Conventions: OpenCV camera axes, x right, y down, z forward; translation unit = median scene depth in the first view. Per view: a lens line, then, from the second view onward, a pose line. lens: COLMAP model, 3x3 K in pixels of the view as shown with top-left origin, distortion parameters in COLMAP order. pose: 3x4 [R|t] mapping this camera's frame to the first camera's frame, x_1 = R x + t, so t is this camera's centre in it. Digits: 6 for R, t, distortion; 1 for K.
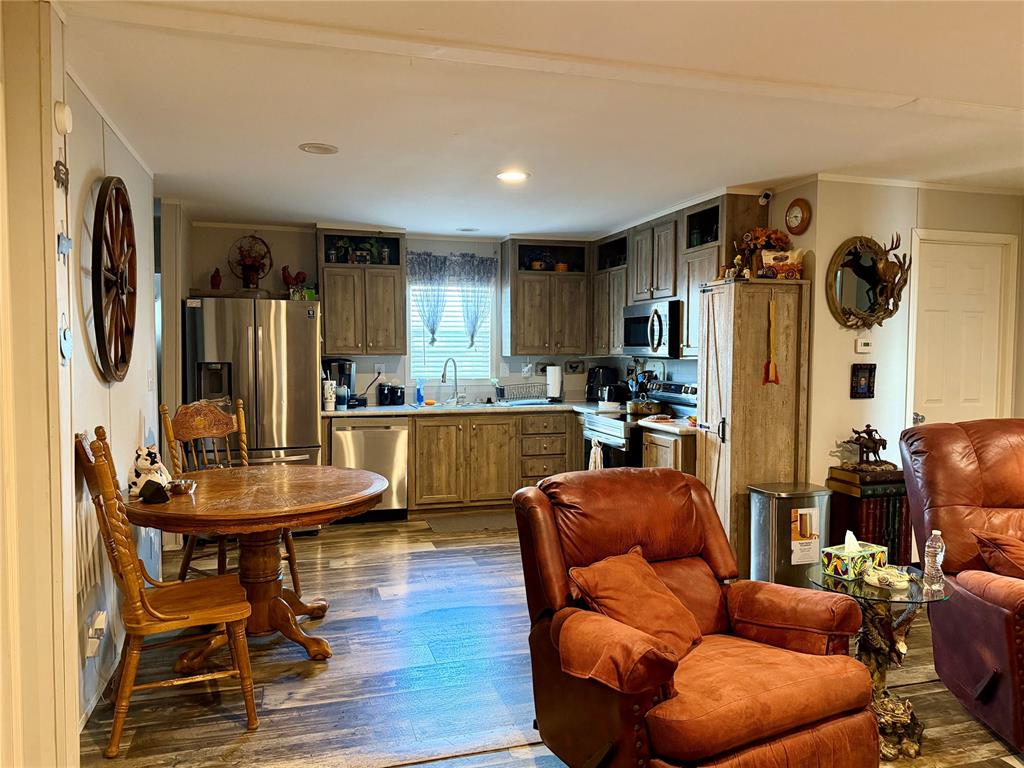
lens RADIAL K [[724.2, 0, 508.0], [0, 724.2, 389.9], [0, 0, 1]] dist [0.042978, -0.000077]
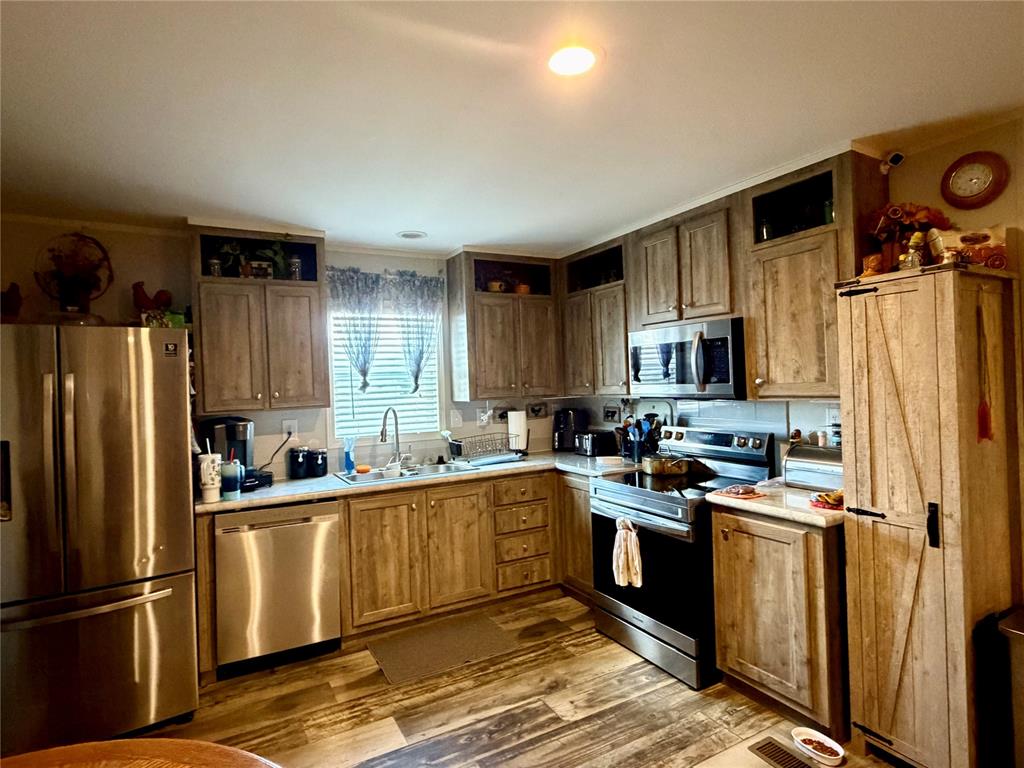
lens RADIAL K [[547.3, 0, 502.4], [0, 547.3, 378.9], [0, 0, 1]] dist [0.005674, 0.000749]
pose [[0.975966, -0.033444, 0.215339, -0.091589], [0.047491, 0.997045, -0.060389, -0.035883], [-0.212683, 0.069164, 0.974670, 0.447171]]
